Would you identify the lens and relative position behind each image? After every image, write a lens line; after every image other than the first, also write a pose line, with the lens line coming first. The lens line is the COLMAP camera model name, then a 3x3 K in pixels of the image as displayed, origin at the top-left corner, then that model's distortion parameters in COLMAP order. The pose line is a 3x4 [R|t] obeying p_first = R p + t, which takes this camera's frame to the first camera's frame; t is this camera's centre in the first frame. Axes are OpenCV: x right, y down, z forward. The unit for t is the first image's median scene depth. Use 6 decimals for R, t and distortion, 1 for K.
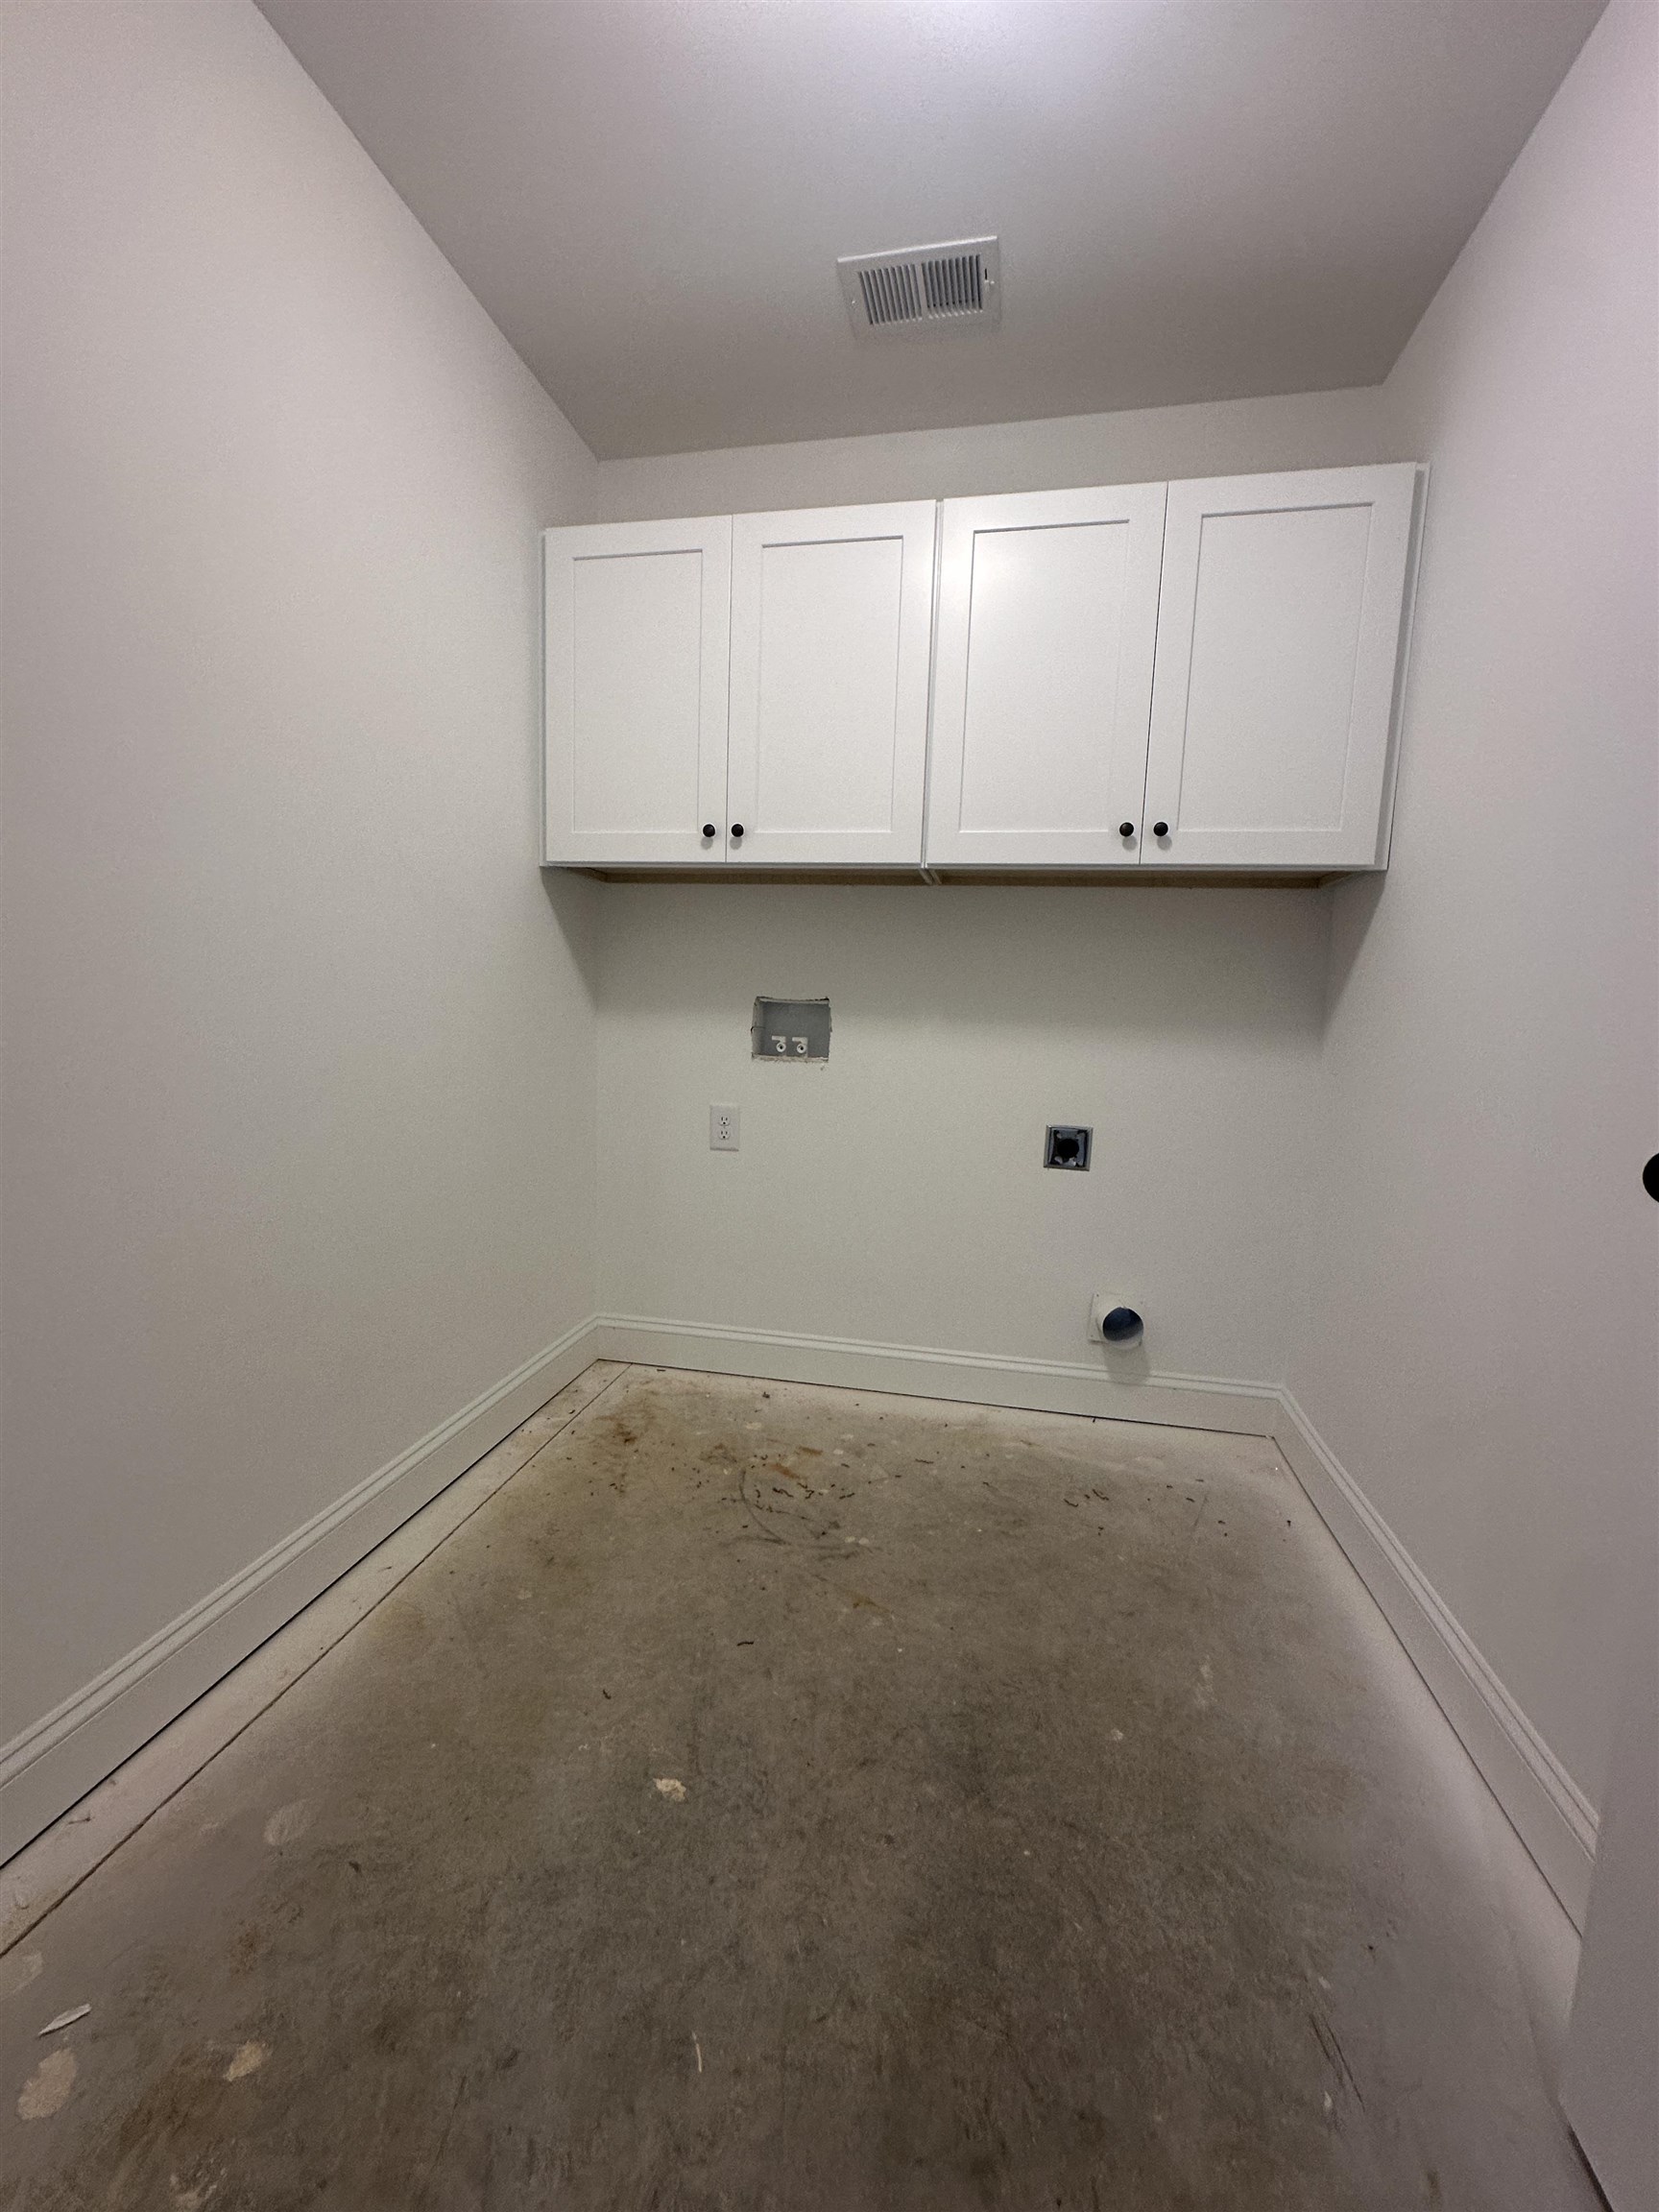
lens RADIAL K [[878.7, 0, 828.3], [0, 878.7, 1100.3], [0, 0, 1]] dist [0.001253, -0.000088]
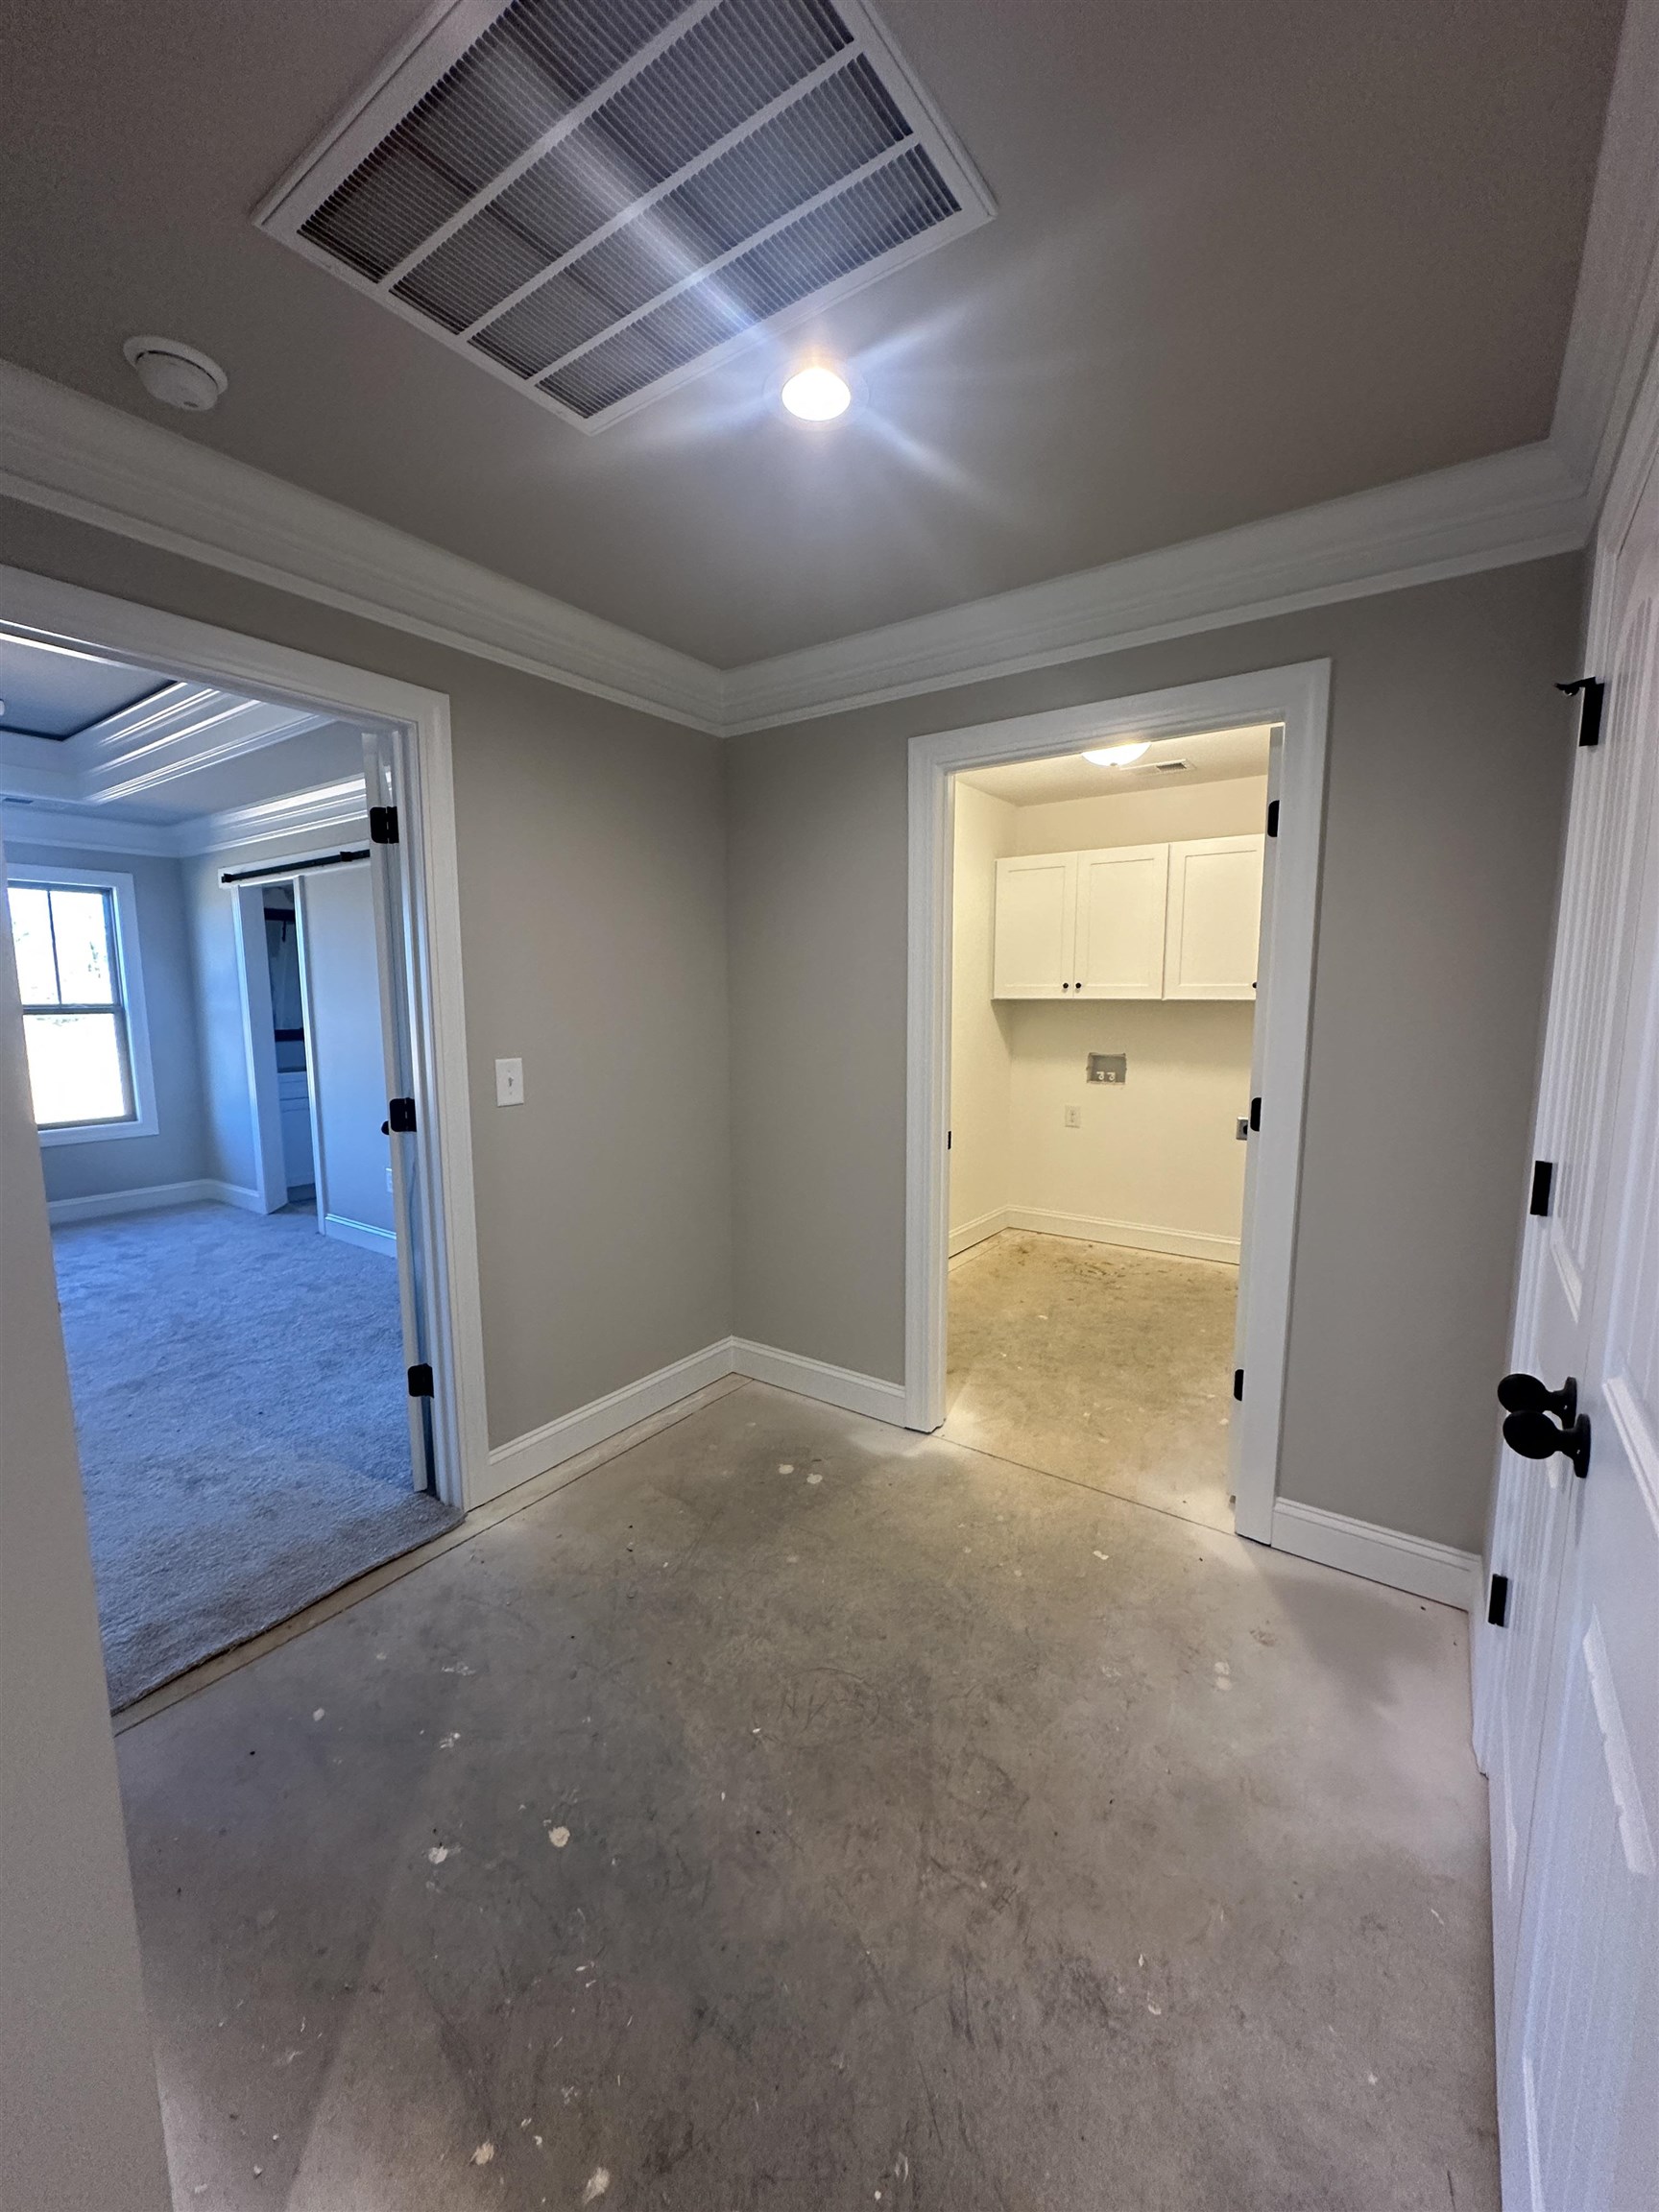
lens RADIAL K [[878.7, 0, 828.3], [0, 878.7, 1100.3], [0, 0, 1]] dist [0.001253, -0.000088]
pose [[0.913949, 0.017664, -0.405445, 0.219145], [-0.014851, 0.999839, 0.010083, -0.020125], [0.405558, -0.003194, 0.914064, -1.266367]]
